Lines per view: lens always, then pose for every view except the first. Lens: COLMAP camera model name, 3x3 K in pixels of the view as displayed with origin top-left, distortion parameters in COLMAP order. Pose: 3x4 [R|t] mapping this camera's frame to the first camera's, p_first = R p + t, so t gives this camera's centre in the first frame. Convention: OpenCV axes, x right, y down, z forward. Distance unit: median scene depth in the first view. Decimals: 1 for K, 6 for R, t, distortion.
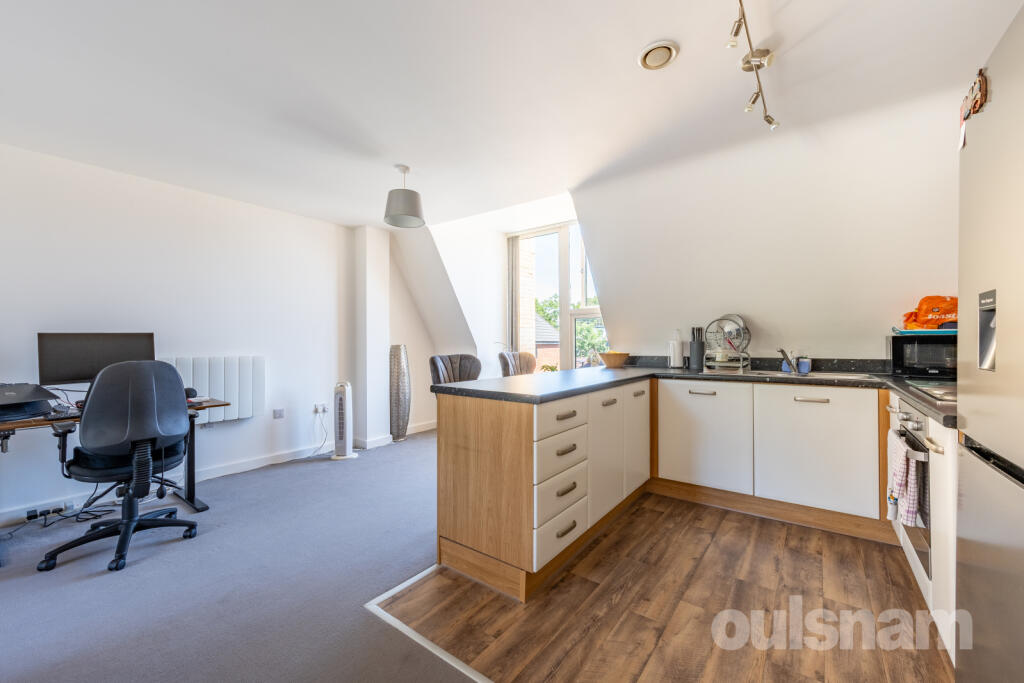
lens RADIAL K [[399.3, 0, 512.0], [0, 399.3, 341.5], [0, 0, 1]] dist [0.001171, -0.000085]
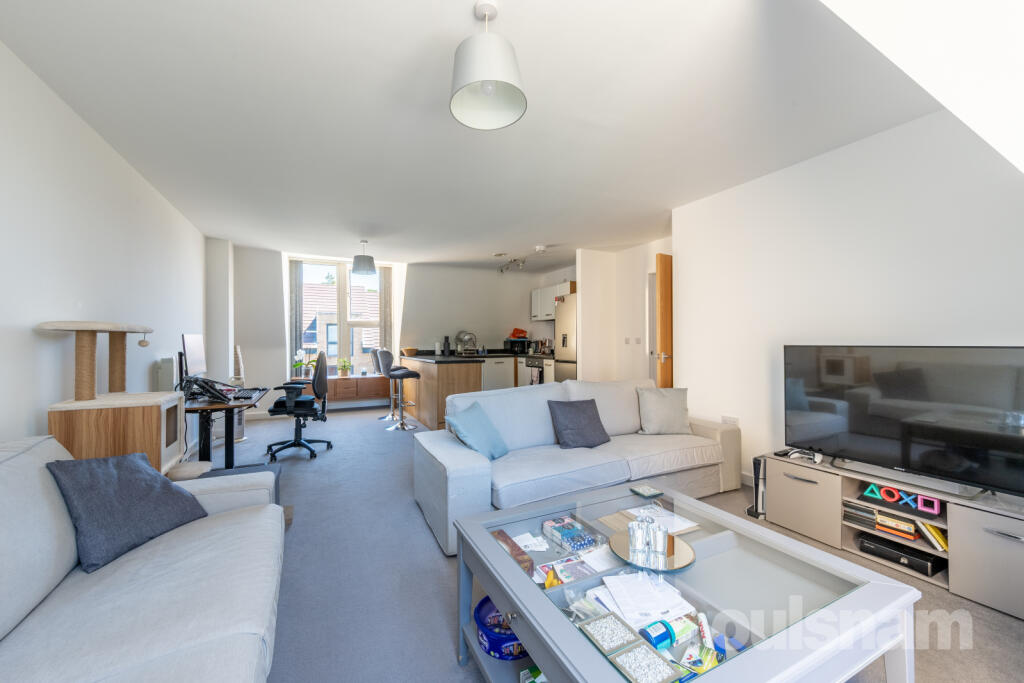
lens RADIAL K [[399.3, 0, 512.0], [0, 399.3, 341.5], [0, 0, 1]] dist [0.001171, -0.000085]
pose [[0.445512, 0.000647, 0.895276, -1.539323], [0.008585, 0.999951, -0.004994, 0.006655], [-0.895235, 0.009911, 0.445484, -0.341767]]
